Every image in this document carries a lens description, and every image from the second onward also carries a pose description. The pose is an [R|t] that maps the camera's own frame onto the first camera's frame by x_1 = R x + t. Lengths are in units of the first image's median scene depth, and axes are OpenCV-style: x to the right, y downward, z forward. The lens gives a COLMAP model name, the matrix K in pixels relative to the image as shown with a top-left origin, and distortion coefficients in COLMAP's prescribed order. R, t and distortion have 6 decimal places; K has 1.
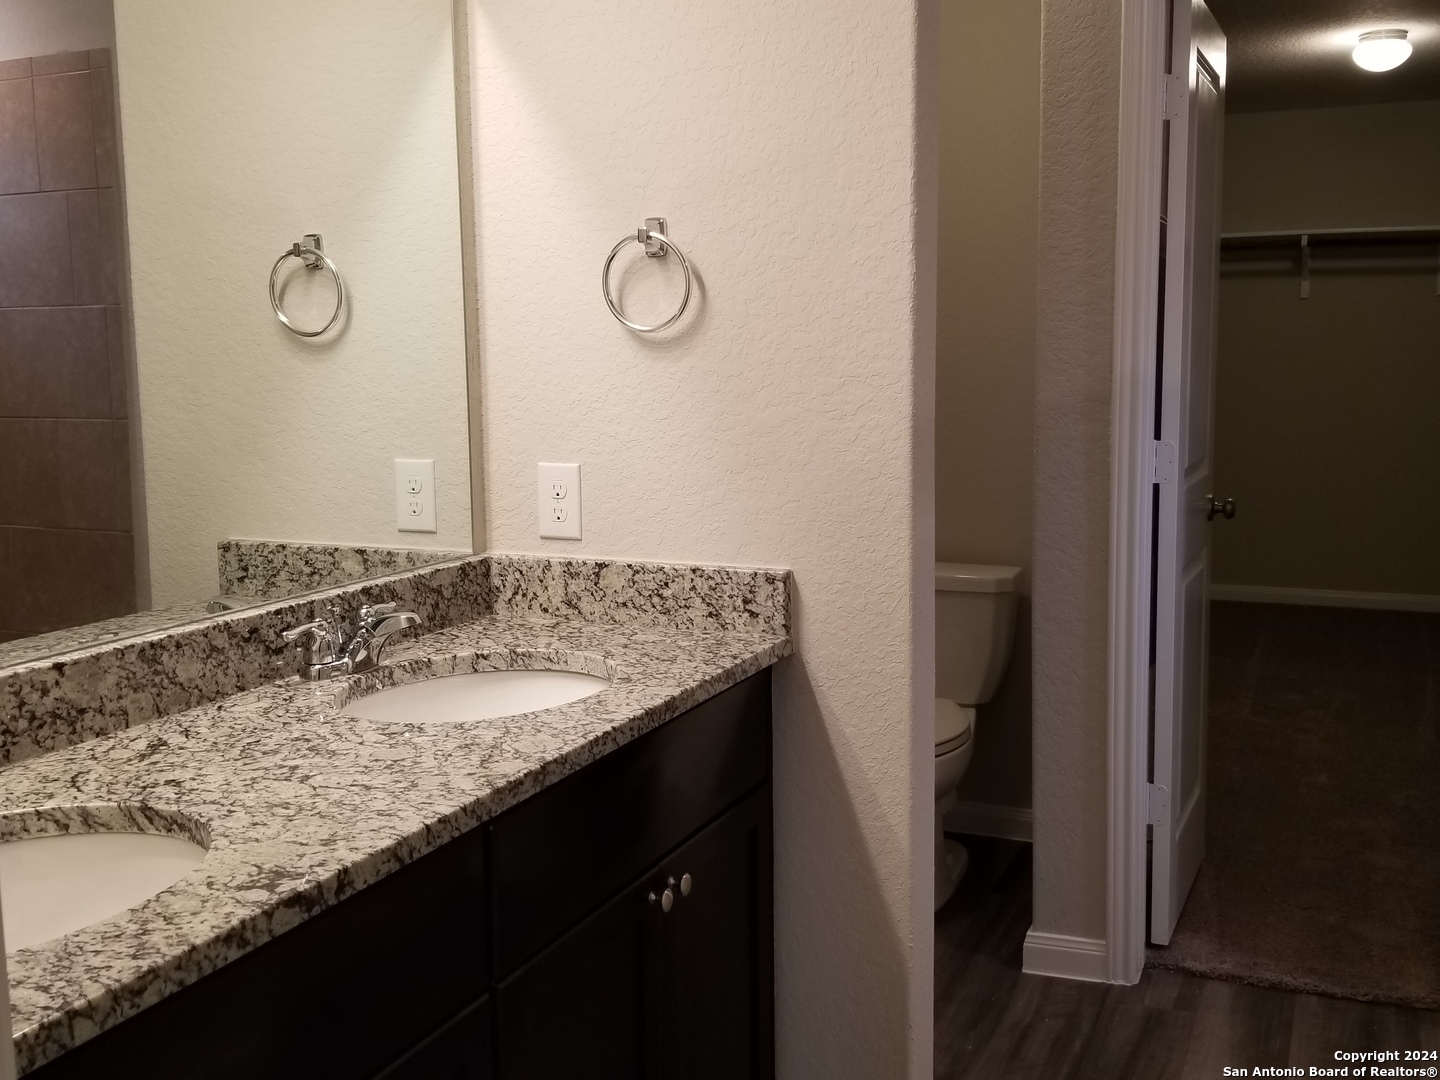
lens RADIAL K [[1411.9, 0, 729.1], [0, 1411.9, 520.8], [0, 0, 1]] dist [0.136336, -0.348434]
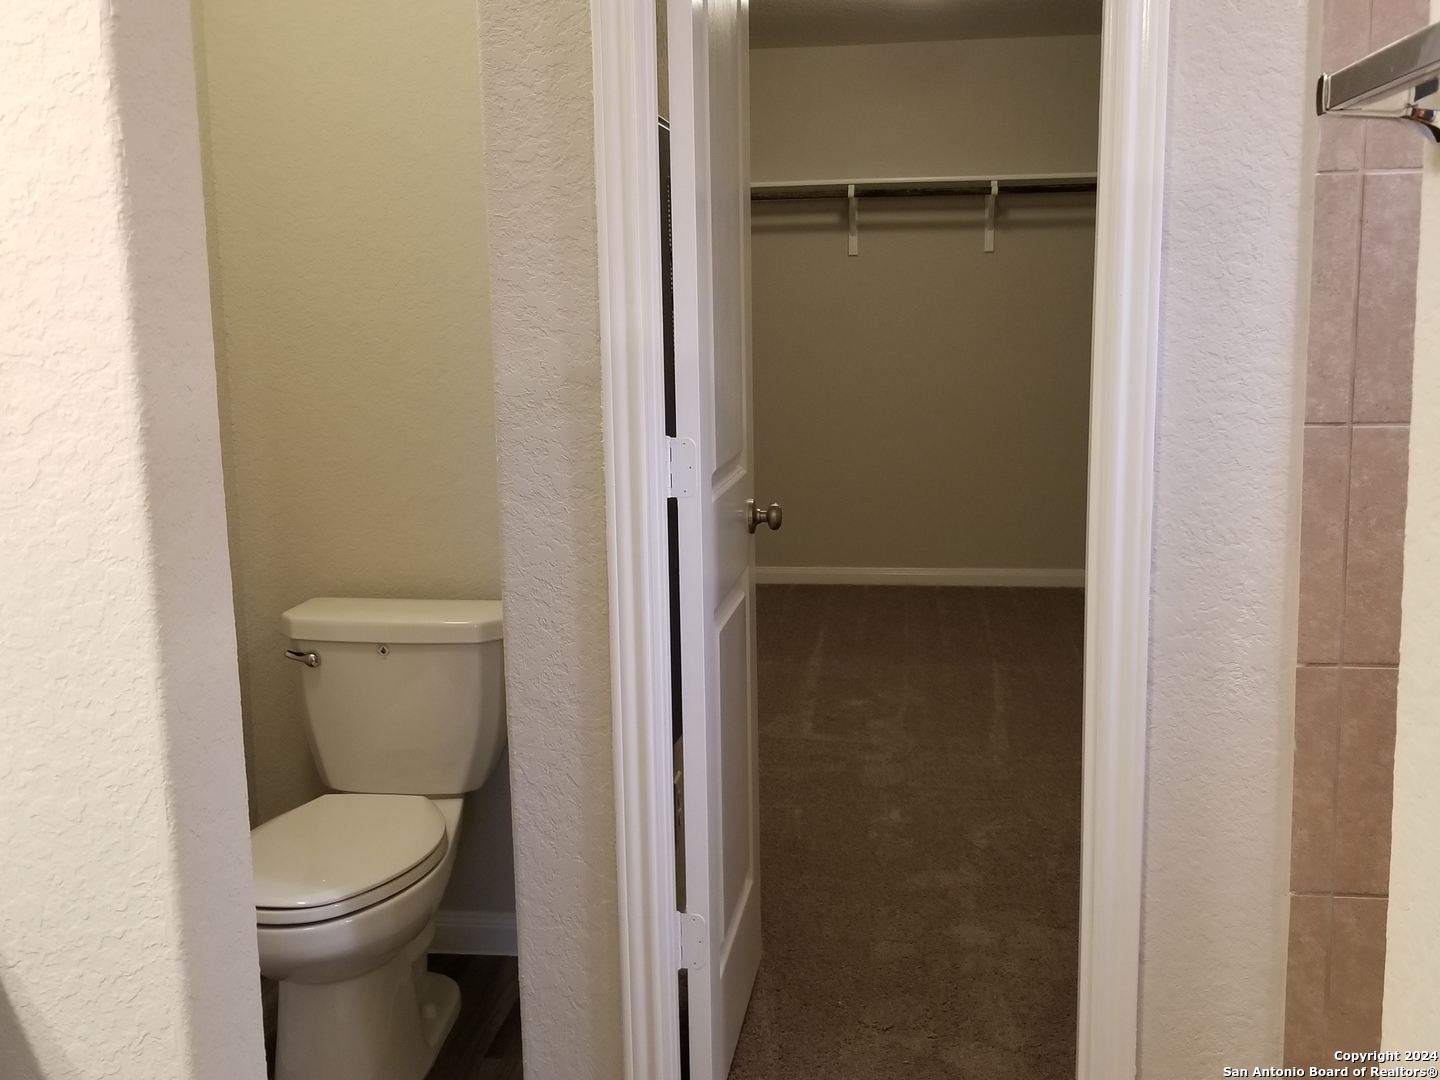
lens RADIAL K [[1411.9, 0, 729.1], [0, 1411.9, 520.8], [0, 0, 1]] dist [0.136336, -0.348434]
pose [[0.957137, -0.044770, 0.286154, 0.112723], [0.037229, 0.998803, 0.031741, -0.032482], [-0.287233, -0.019727, 0.957658, 0.288042]]
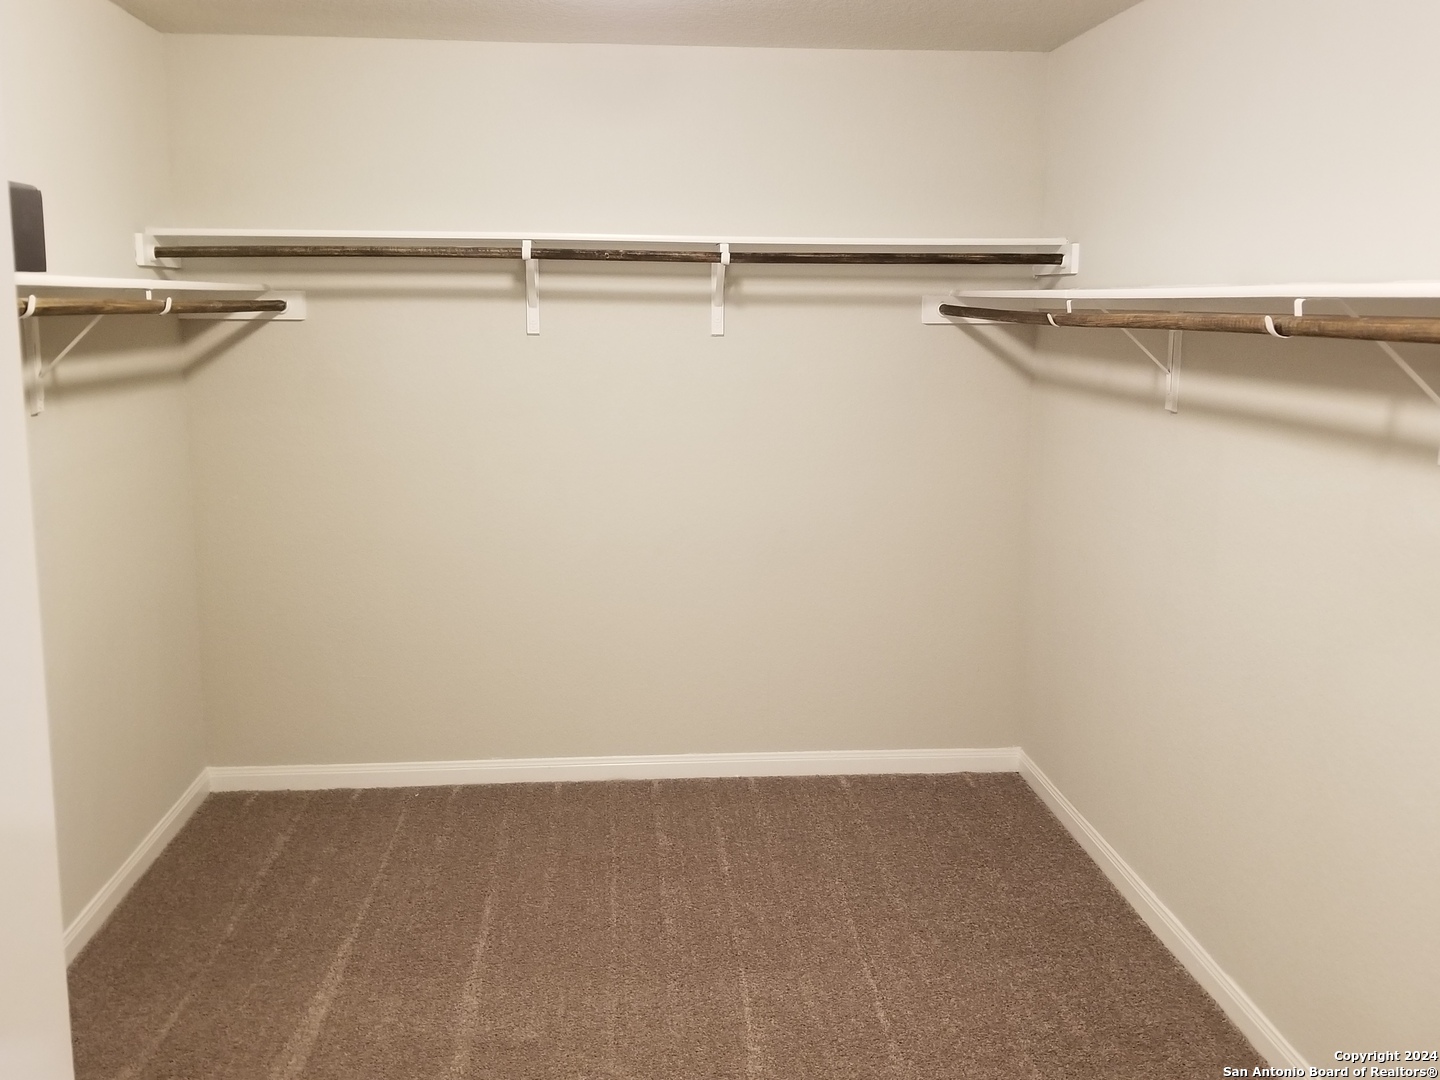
lens RADIAL K [[1411.9, 0, 729.1], [0, 1411.9, 520.8], [0, 0, 1]] dist [0.136336, -0.348434]
pose [[0.878291, -0.056009, 0.474835, 0.335716], [0.042929, 0.998342, 0.038356, -0.185065], [-0.476196, -0.013304, 0.879238, 0.766958]]
